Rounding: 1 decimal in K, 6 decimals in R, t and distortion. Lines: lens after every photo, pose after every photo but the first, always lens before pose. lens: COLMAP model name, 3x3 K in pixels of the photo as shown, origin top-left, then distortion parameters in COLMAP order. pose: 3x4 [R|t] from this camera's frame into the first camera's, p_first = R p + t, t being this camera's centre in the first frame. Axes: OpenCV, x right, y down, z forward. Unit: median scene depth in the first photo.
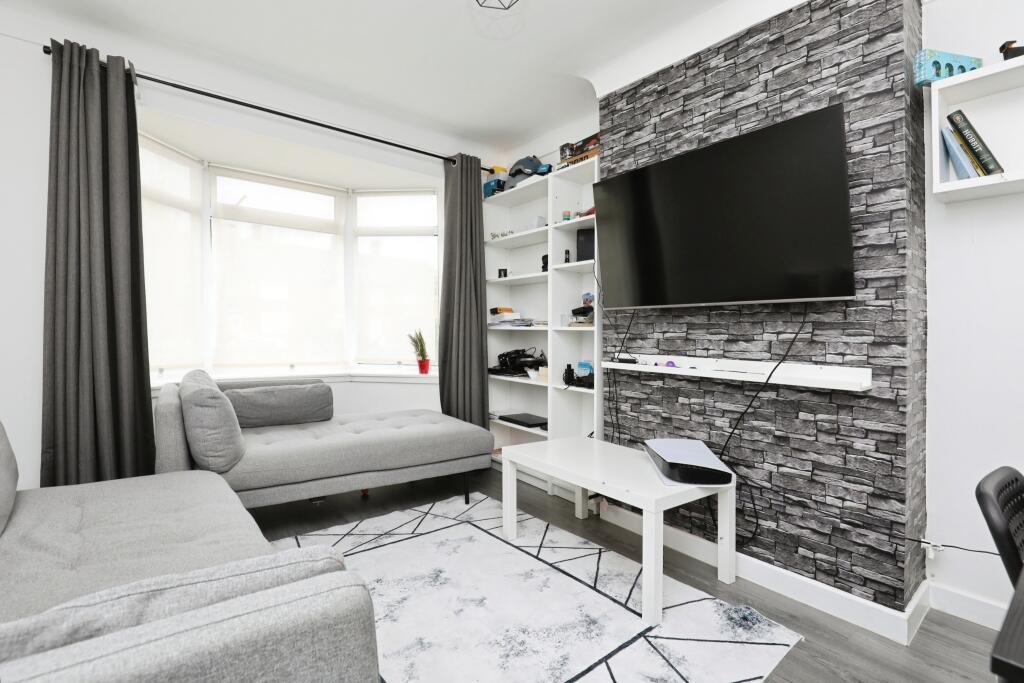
lens RADIAL K [[472.3, 0, 512.0], [0, 472.3, 341.5], [0, 0, 1]] dist [-0.024334, 0.000649]
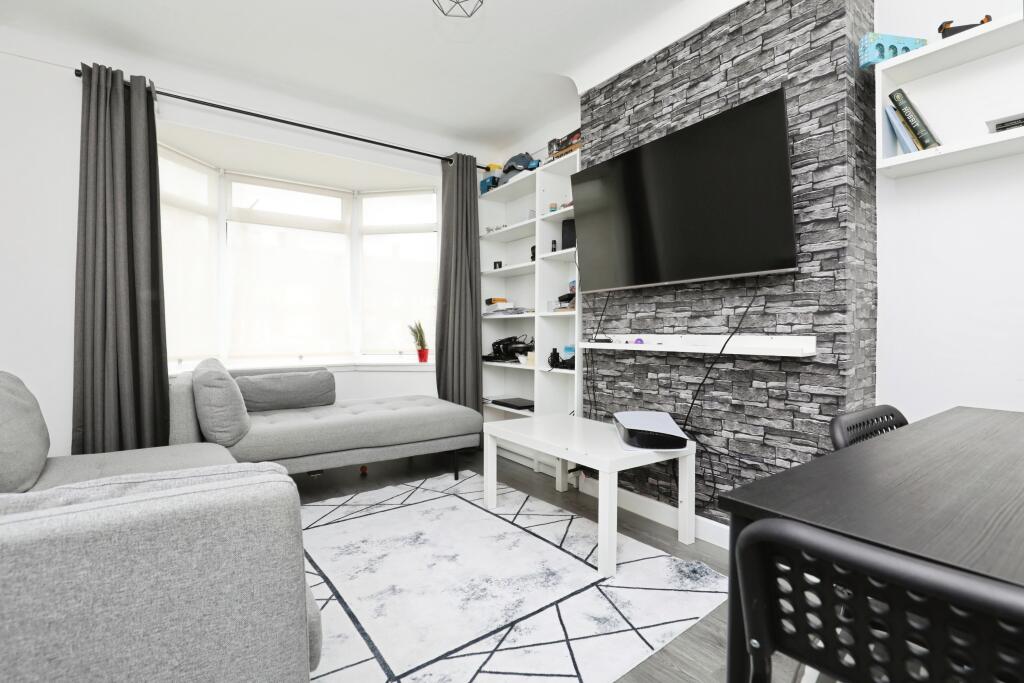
lens RADIAL K [[473.8, 0, 510.2], [0, 473.8, 336.6], [0, 0, 1]] dist [-0.023846, -0.000288]
pose [[0.998475, -0.017483, -0.052370, 0.107714], [0.016804, 0.999769, -0.013392, 0.048096], [0.052592, 0.012492, 0.998538, -0.074313]]
